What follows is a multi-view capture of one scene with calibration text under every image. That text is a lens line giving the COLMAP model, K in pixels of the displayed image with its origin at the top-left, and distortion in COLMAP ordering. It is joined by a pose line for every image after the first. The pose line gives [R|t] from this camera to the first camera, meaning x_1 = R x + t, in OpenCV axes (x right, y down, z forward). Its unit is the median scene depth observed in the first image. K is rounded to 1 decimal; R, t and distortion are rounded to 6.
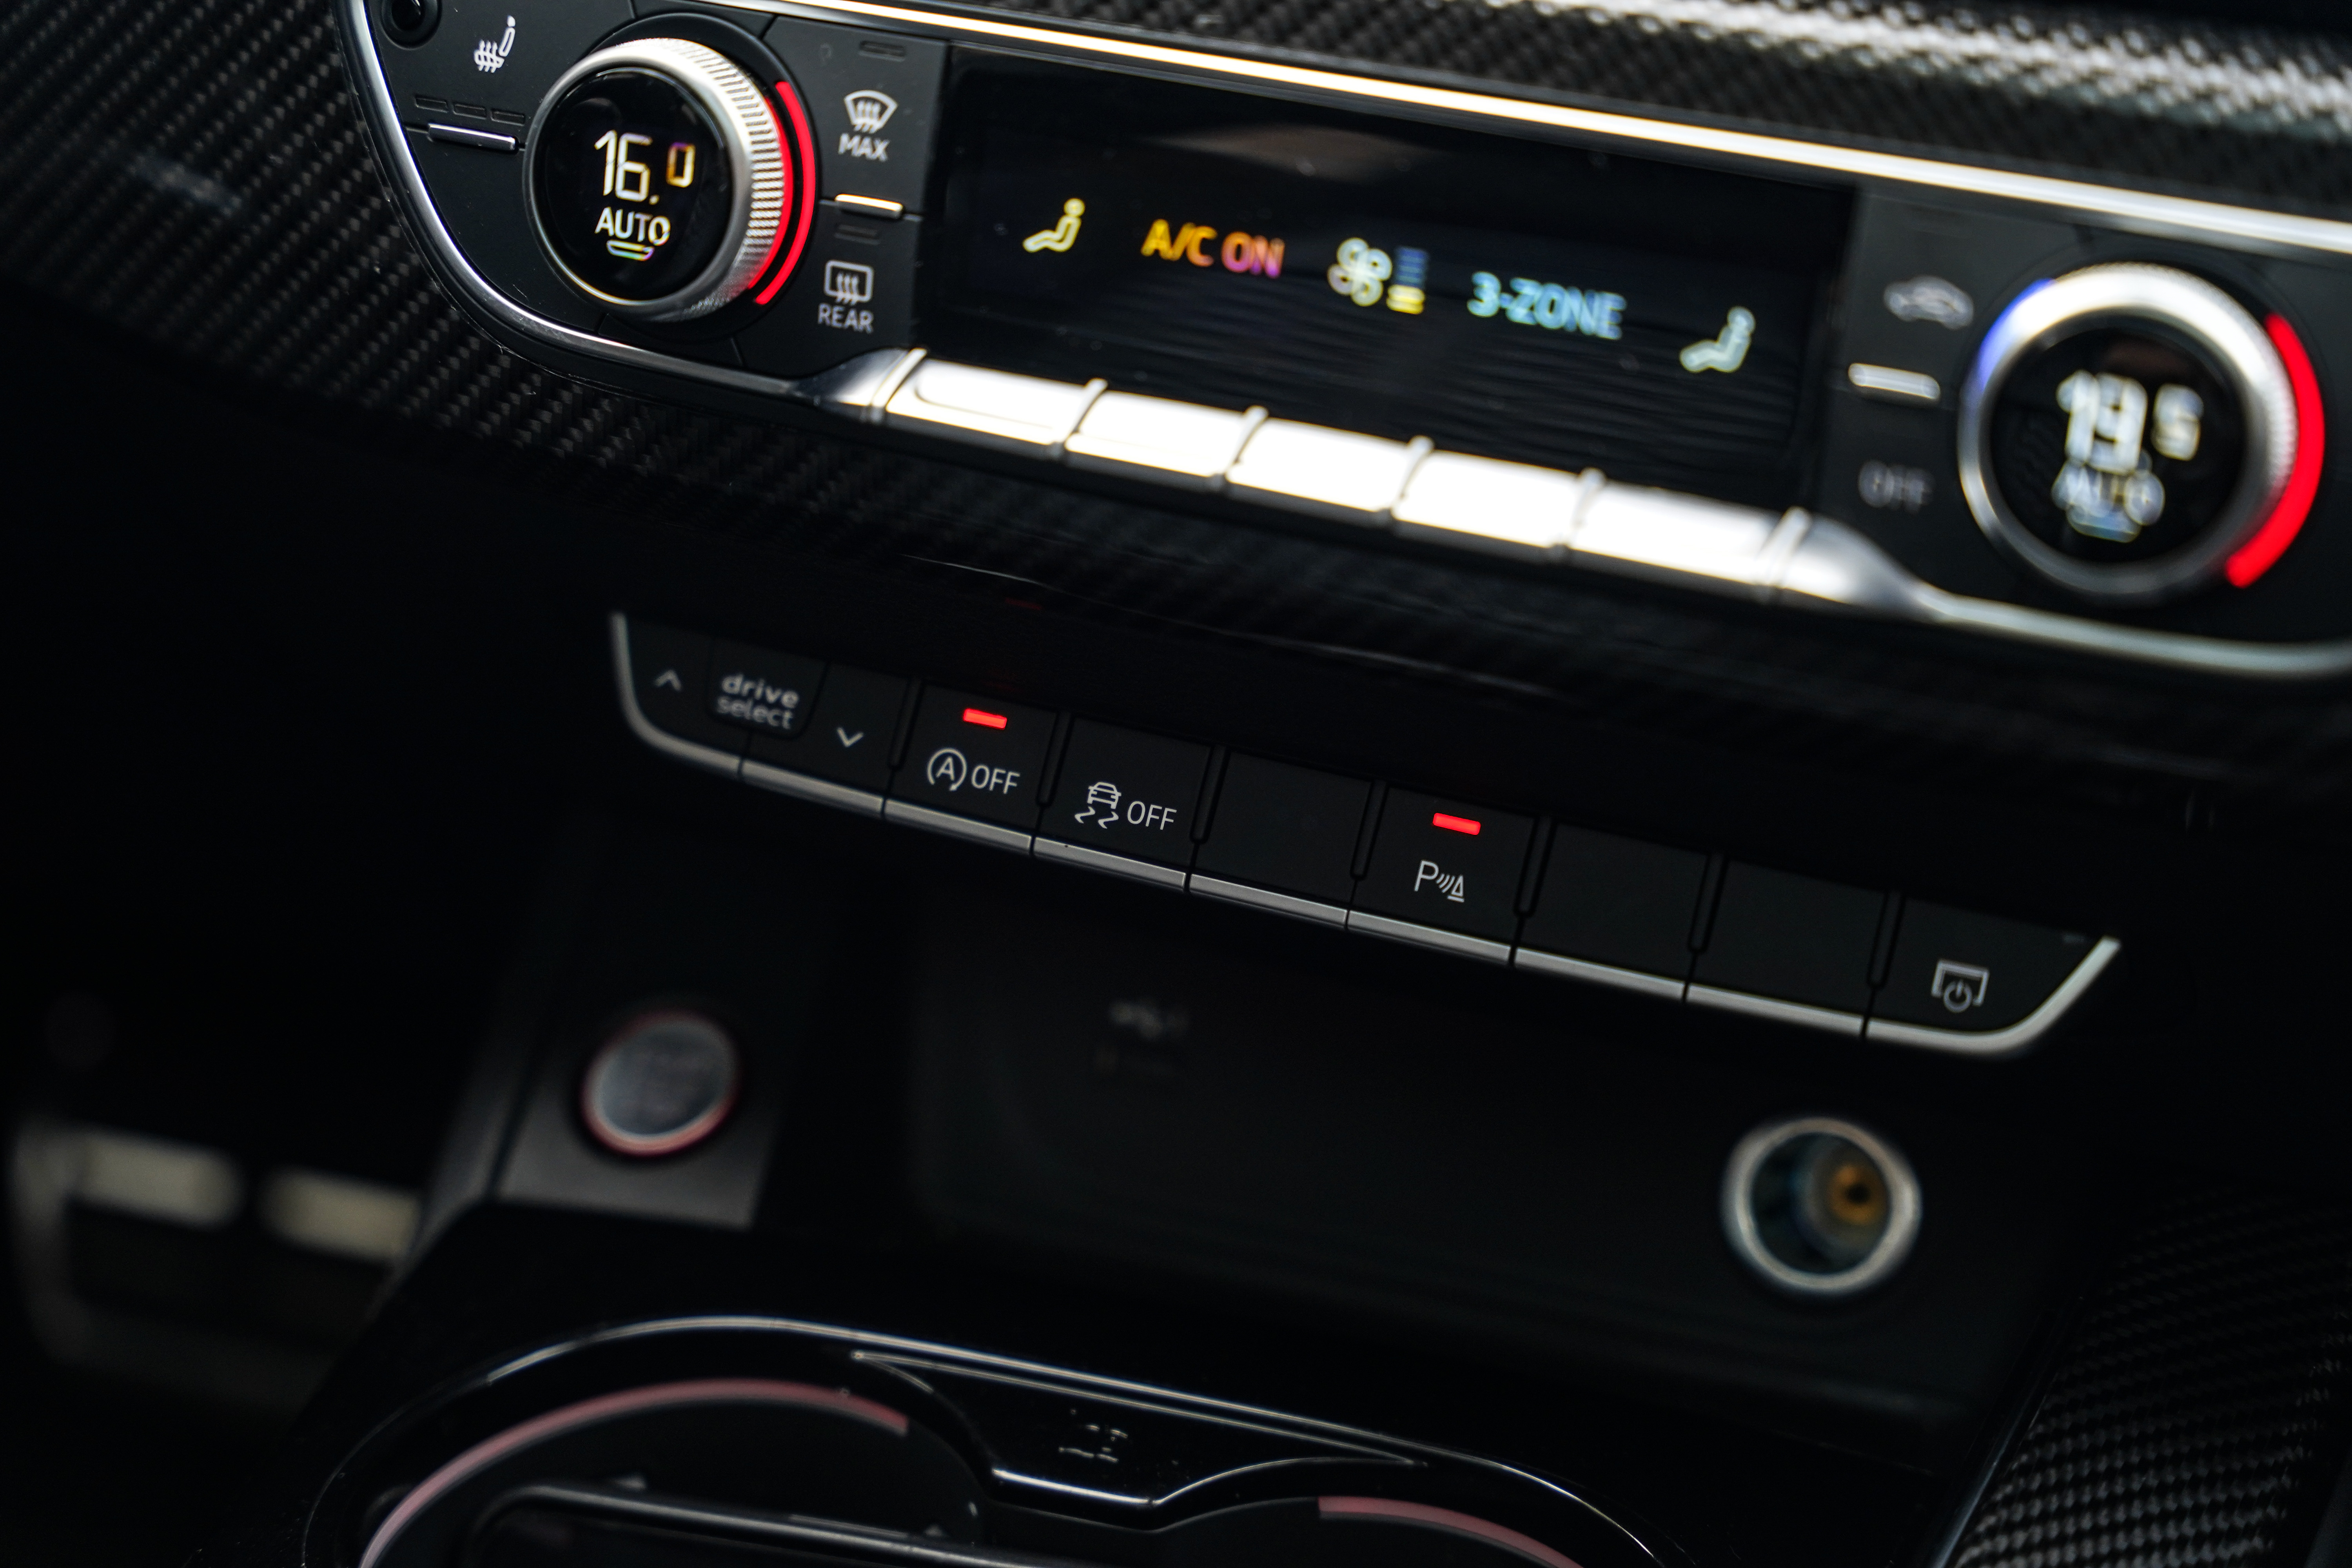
lens RADIAL K [[4687.9, 0, 1172.1], [0, 4687.9, 800.9], [0, 0, 1]] dist [0.014289, 0.000000]
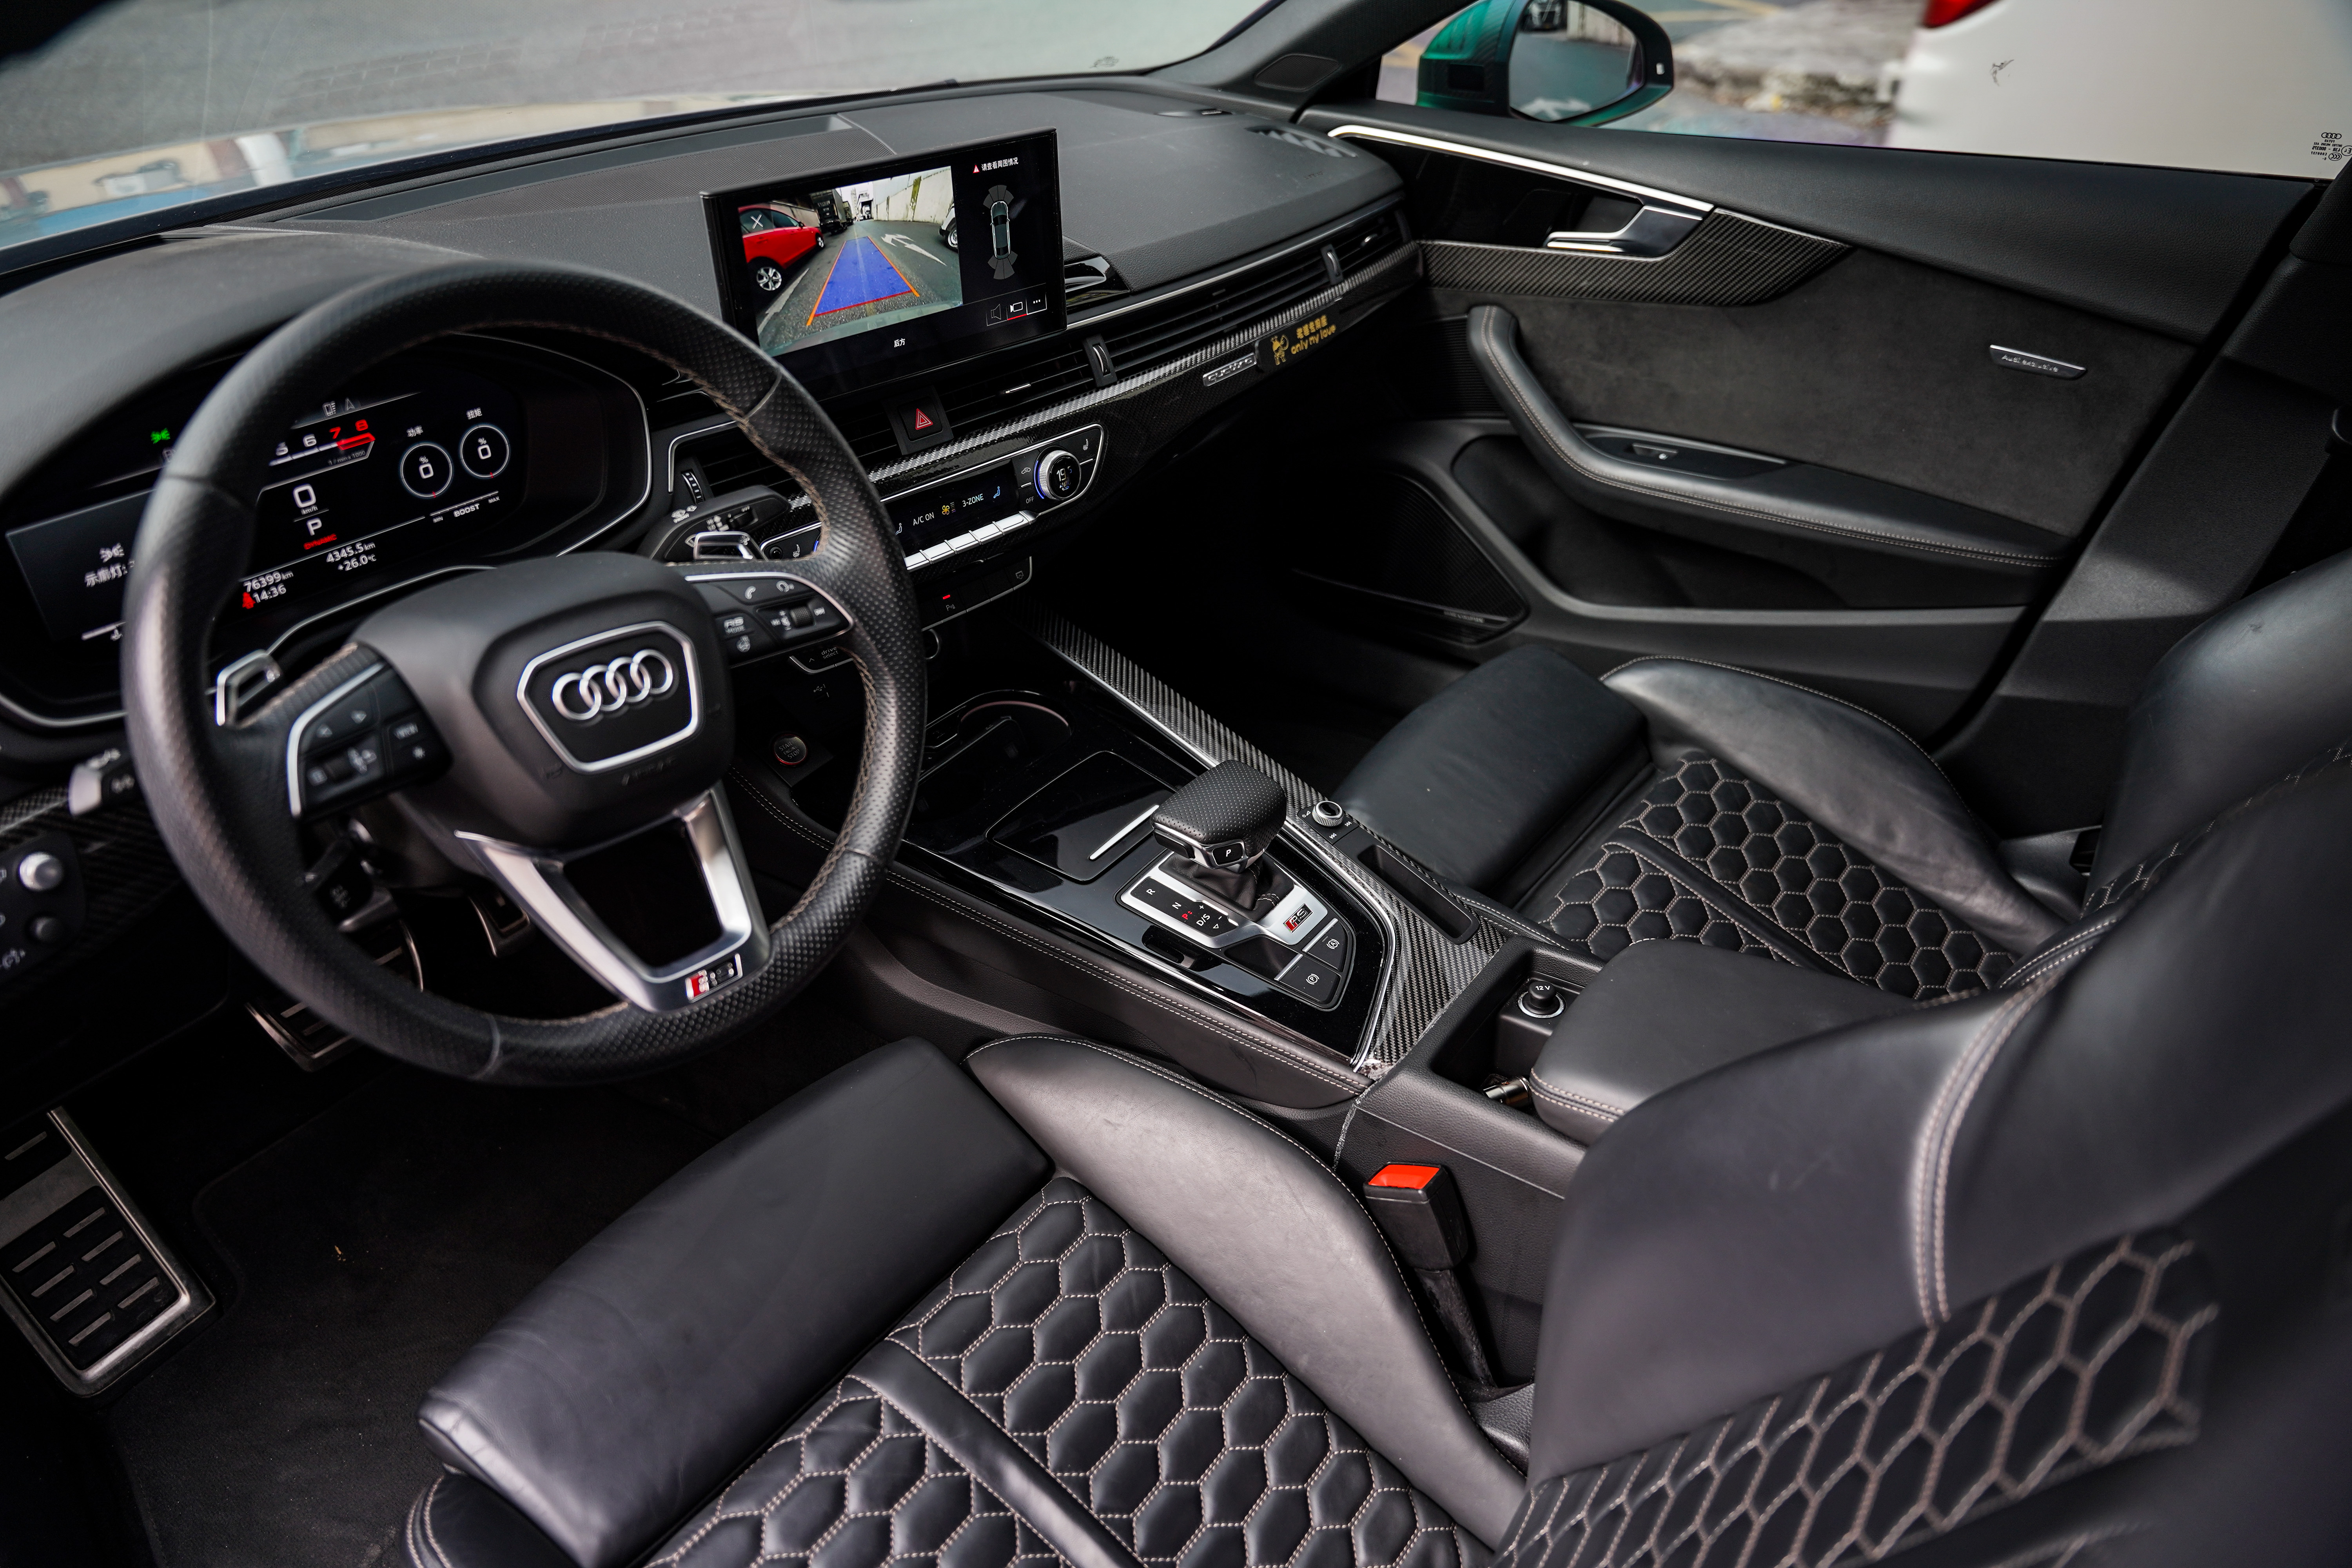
lens RADIAL K [[1611.3, 0, 1190.2], [0, 1611.3, 777.7], [0, 0, 1]] dist [0.004859, -0.009795]
pose [[0.292223, -0.551206, 0.781522, -1.513716], [0.366816, 0.819293, 0.440688, -0.574466], [-0.883205, 0.157896, 0.441608, -0.071069]]
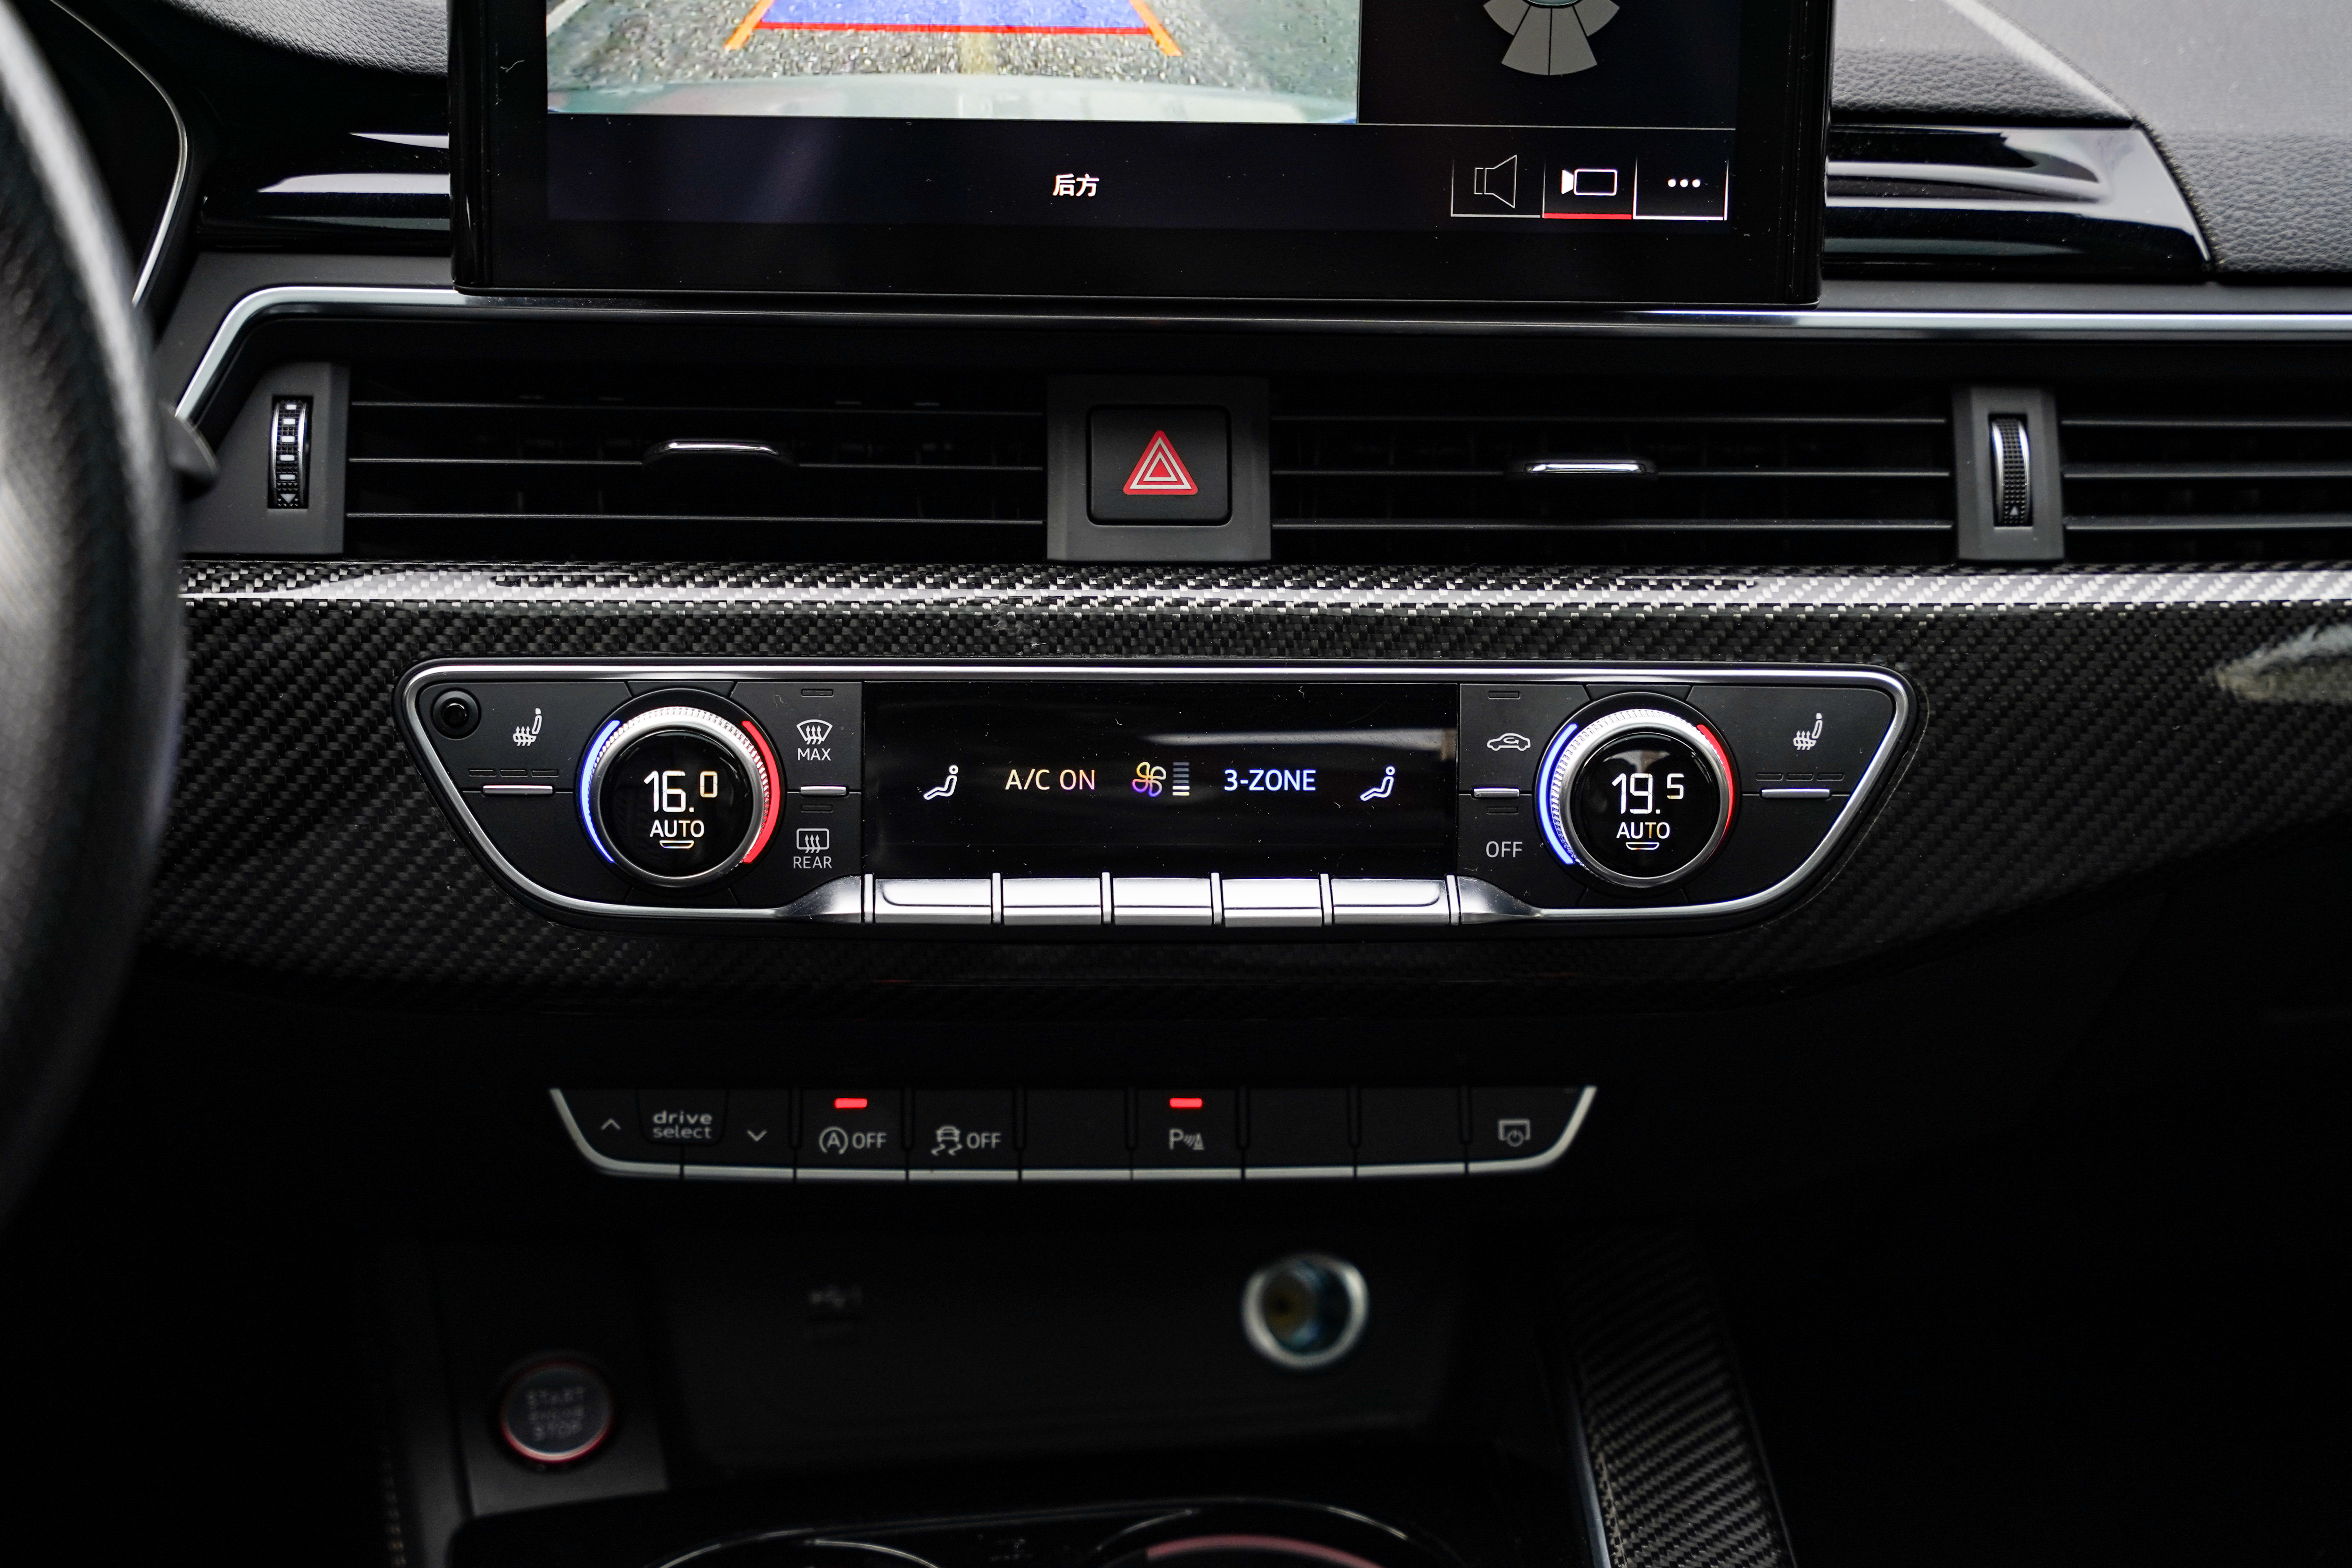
lens RADIAL K [[4687.7, 0, 1187.6], [0, 4687.7, 771.5], [0, 0, 1]] dist [0.014289, 0.000000]
pose [[0.873014, -0.168125, 0.457800, -0.676553], [0.201221, 0.979249, -0.024098, -0.069614], [-0.444249, 0.113157, 0.888728, -0.459241]]
